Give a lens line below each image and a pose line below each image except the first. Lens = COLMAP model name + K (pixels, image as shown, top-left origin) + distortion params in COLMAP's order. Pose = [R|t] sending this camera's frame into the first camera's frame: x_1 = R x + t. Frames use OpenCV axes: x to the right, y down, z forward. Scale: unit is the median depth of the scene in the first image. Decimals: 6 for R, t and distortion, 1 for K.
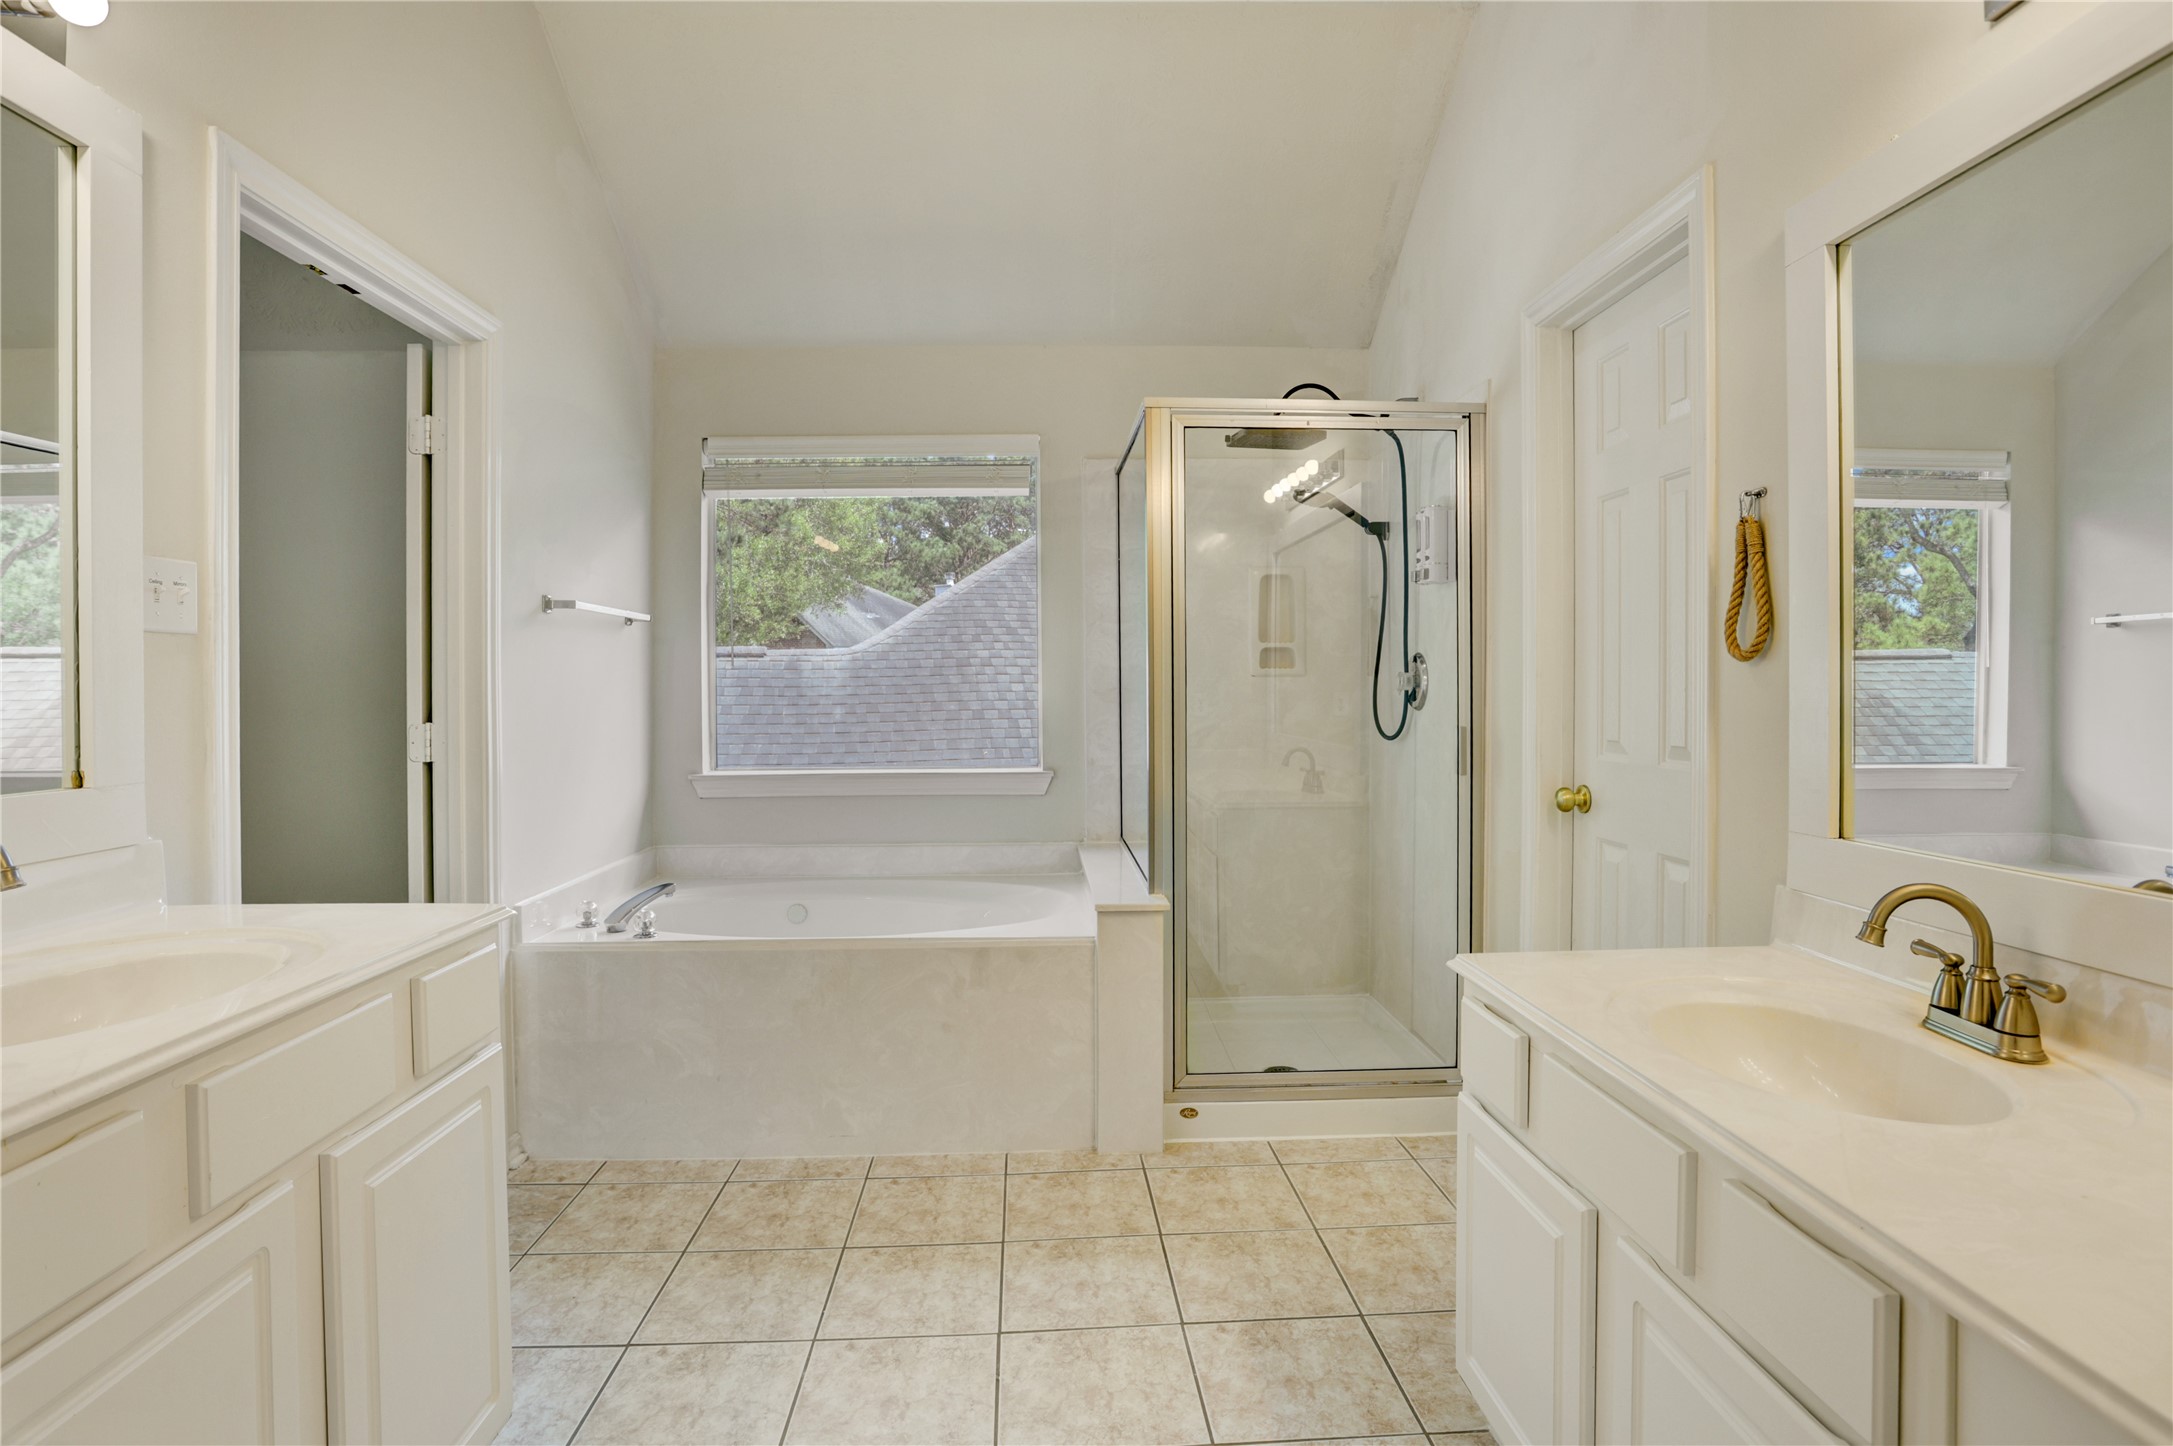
lens RADIAL K [[1077.0, 0, 1074.5], [0, 1077.0, 713.1], [0, 0, 1]] dist [-0.065951, 0.029118]
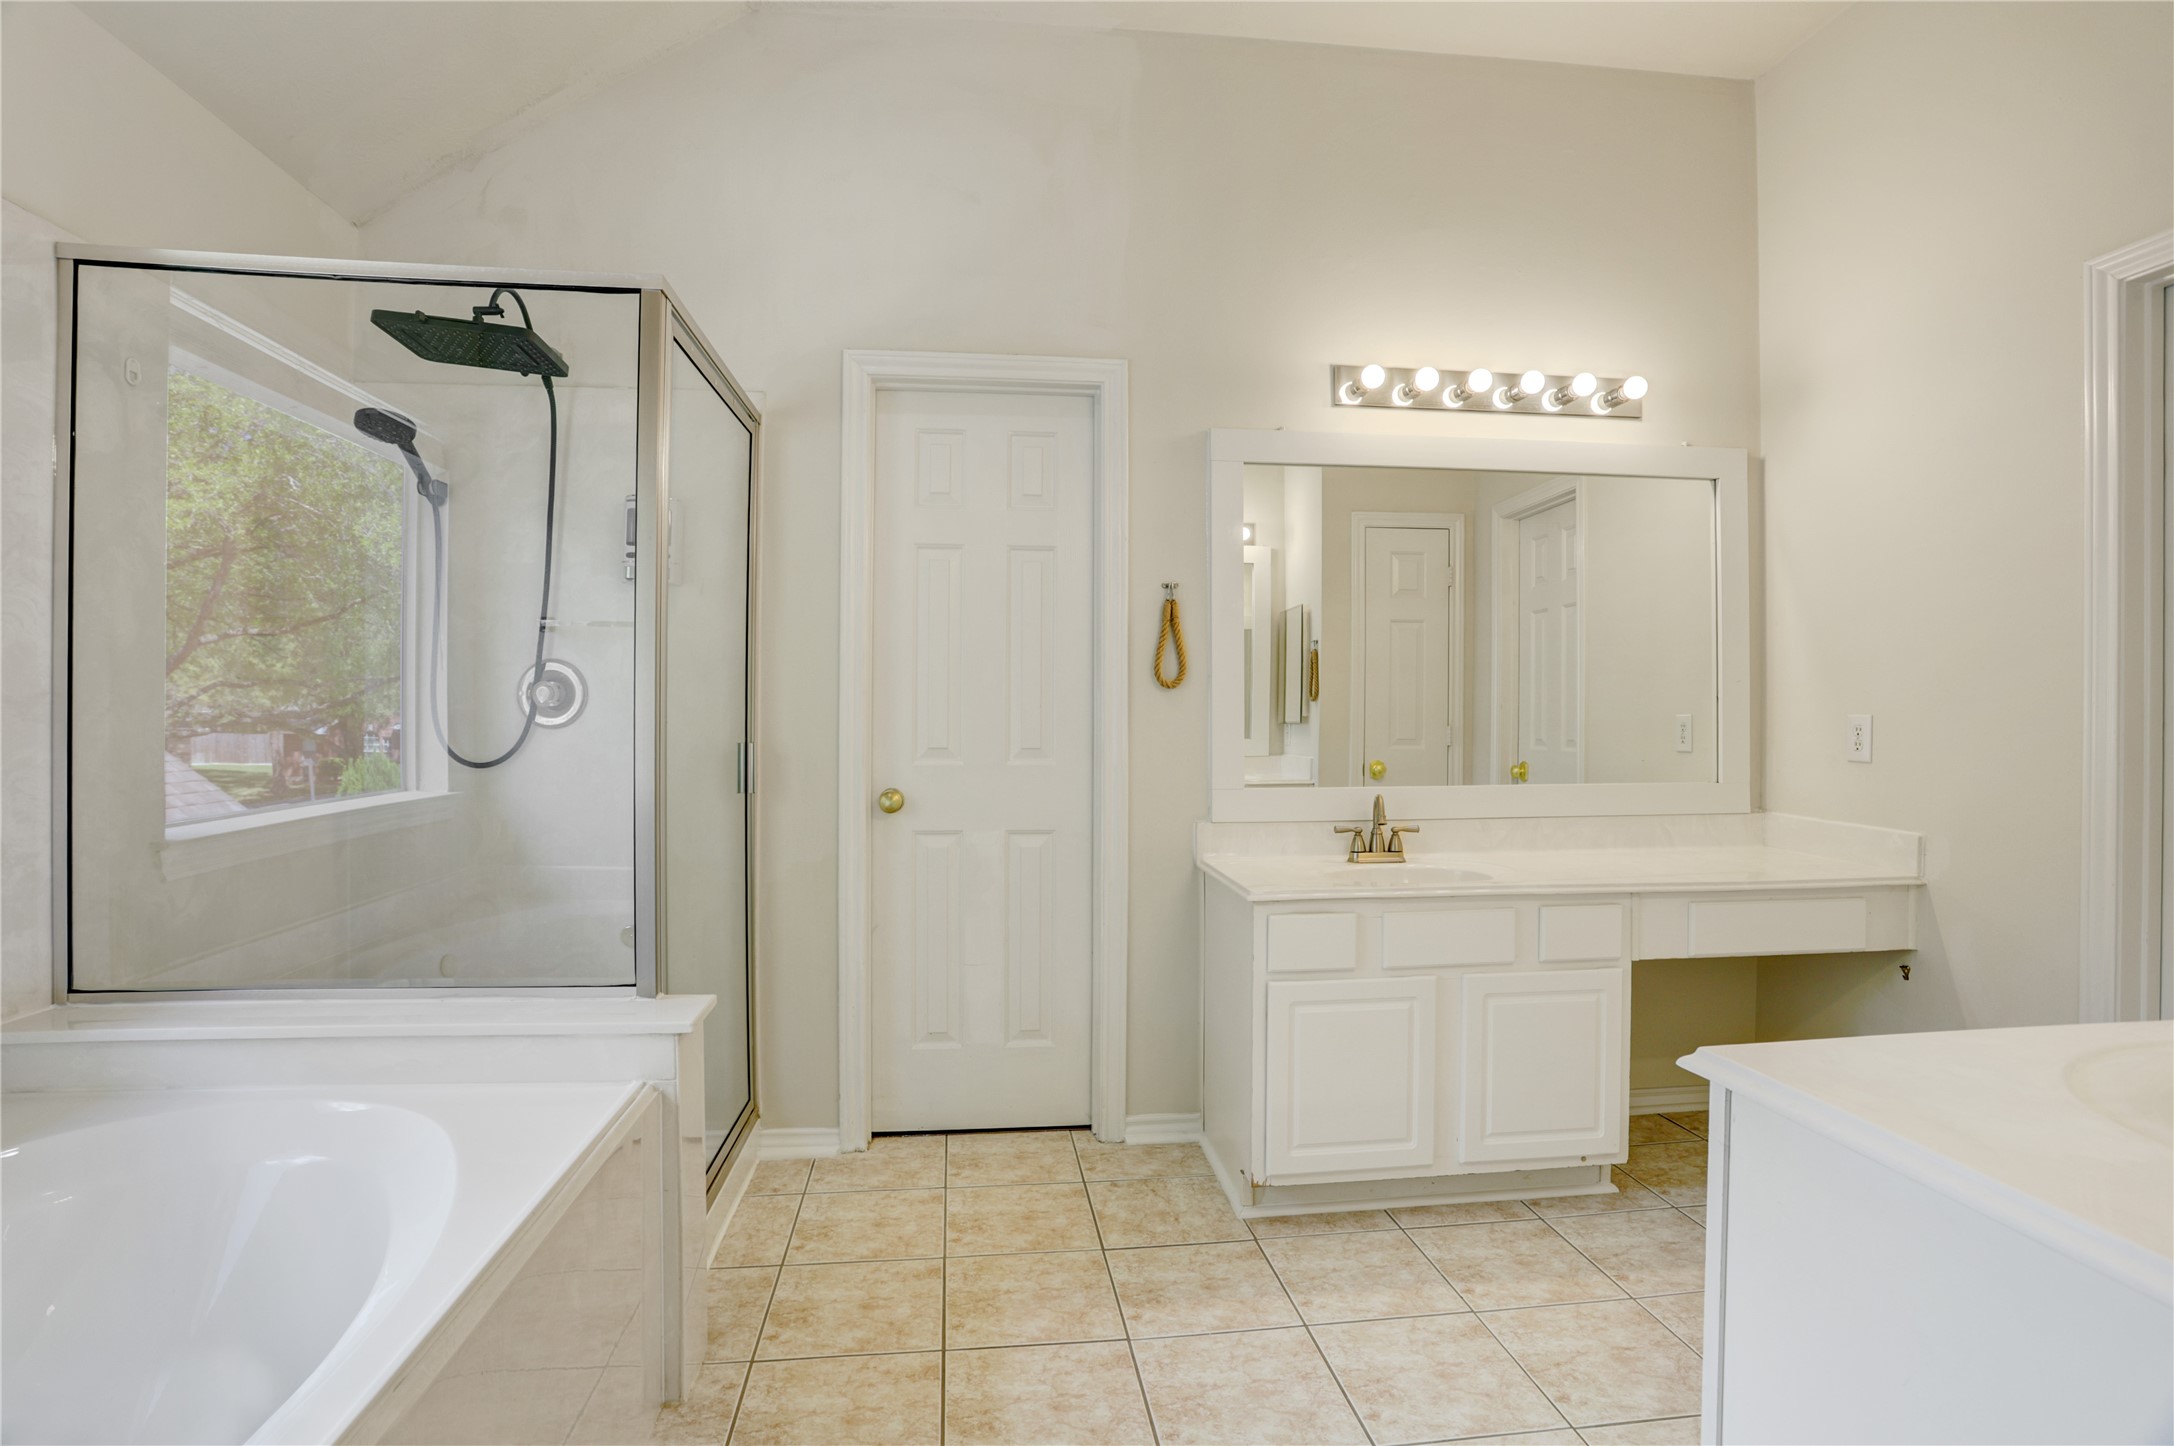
lens RADIAL K [[1077.5, 0, 1075.0], [0, 1077.5, 713.1], [0, 0, 1]] dist [-0.065951, 0.029118]
pose [[-0.057322, 0.002743, 0.998352, -0.810491], [0.014115, 0.999898, -0.001937, -0.010102], [-0.998256, 0.013981, -0.057355, 1.000561]]
